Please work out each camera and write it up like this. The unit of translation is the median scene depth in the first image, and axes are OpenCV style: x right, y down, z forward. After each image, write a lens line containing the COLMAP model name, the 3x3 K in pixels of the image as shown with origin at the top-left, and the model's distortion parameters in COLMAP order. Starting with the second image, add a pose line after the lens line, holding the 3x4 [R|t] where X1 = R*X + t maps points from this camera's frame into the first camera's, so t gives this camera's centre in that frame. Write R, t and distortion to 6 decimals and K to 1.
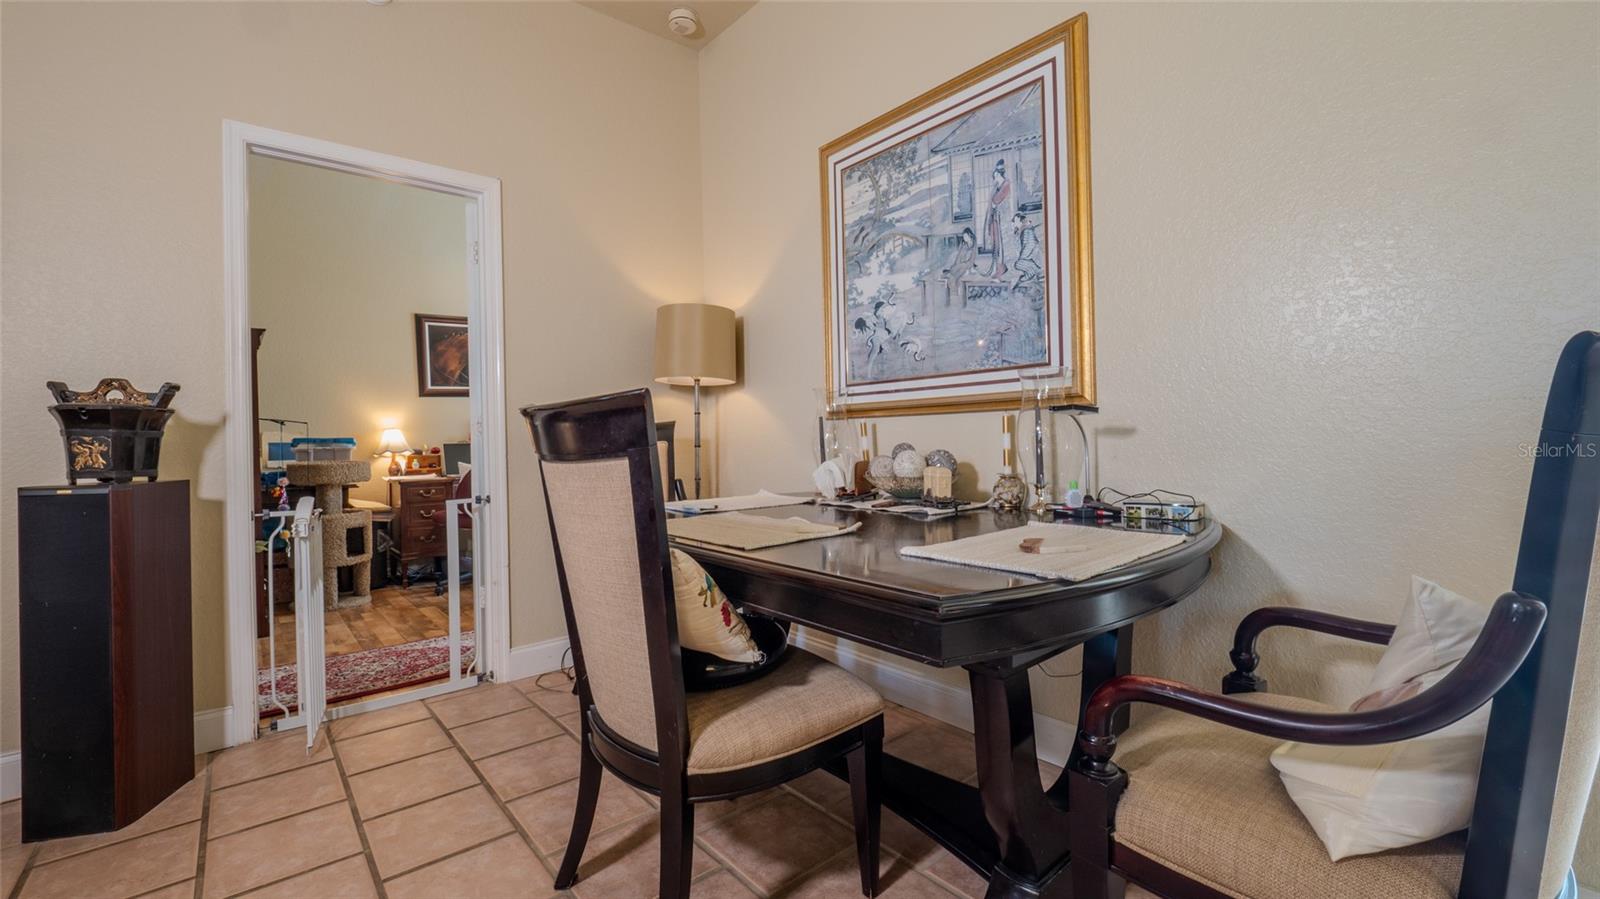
lens RADIAL K [[679.9, 0, 793.1], [0, 679.9, 432.3], [0, 0, 1]] dist [-0.002394, -0.000536]
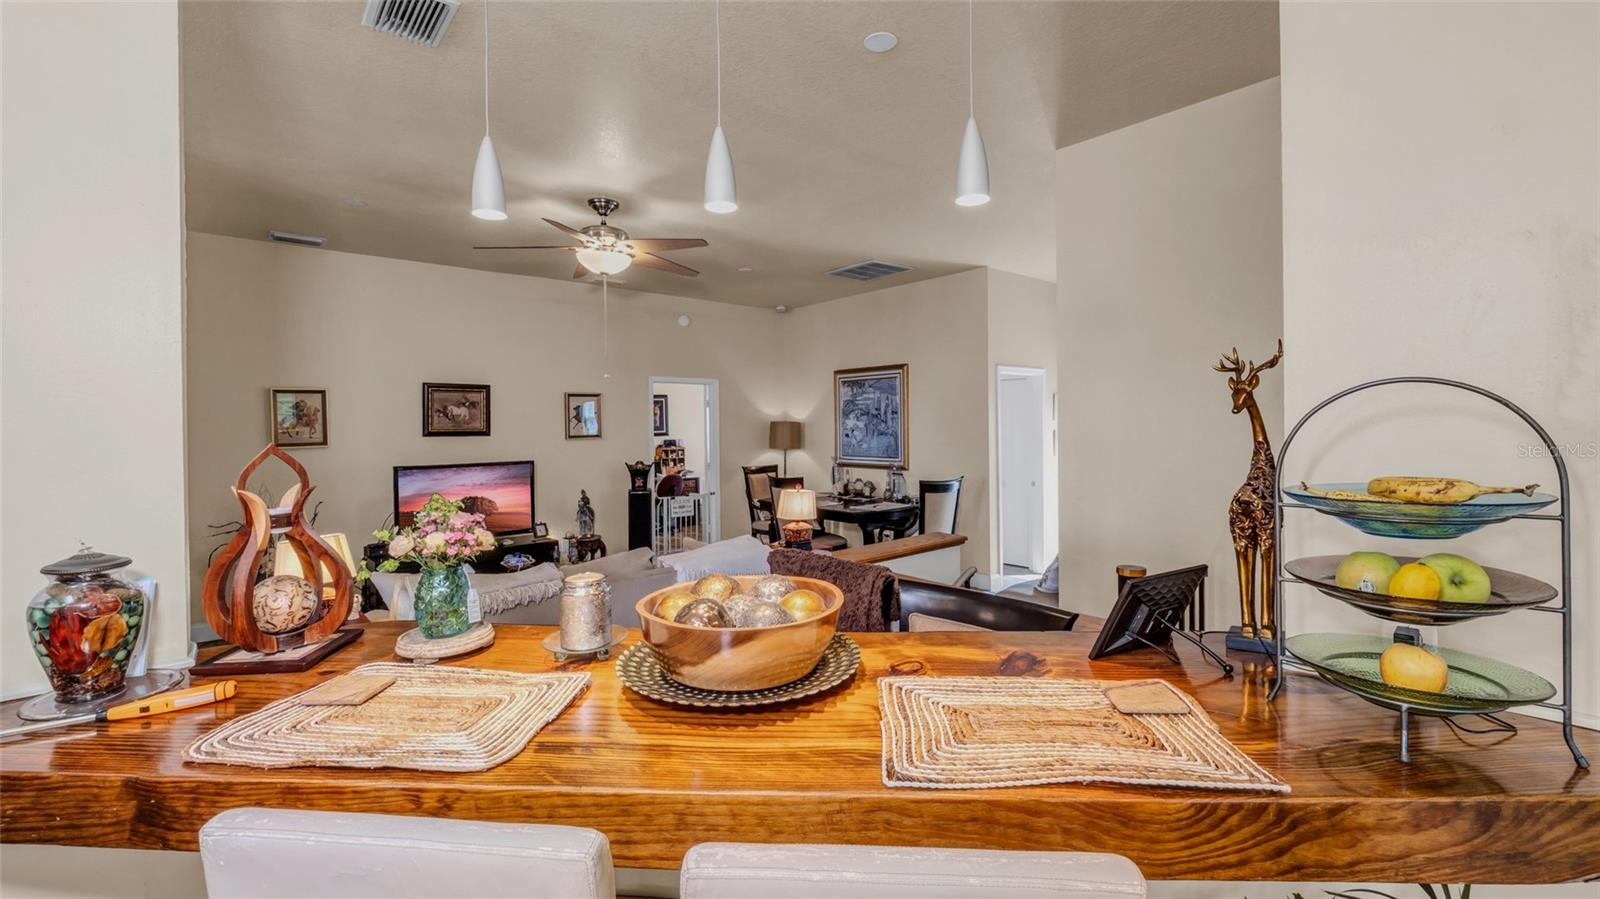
lens RADIAL K [[679.9, 0, 793.1], [0, 679.9, 432.3], [0, 0, 1]] dist [-0.002394, -0.000536]
pose [[0.999902, 0.008964, -0.010728, -0.122146], [-0.008788, 0.999827, 0.016377, -0.259308], [0.010873, -0.016281, 0.999808, -2.296535]]
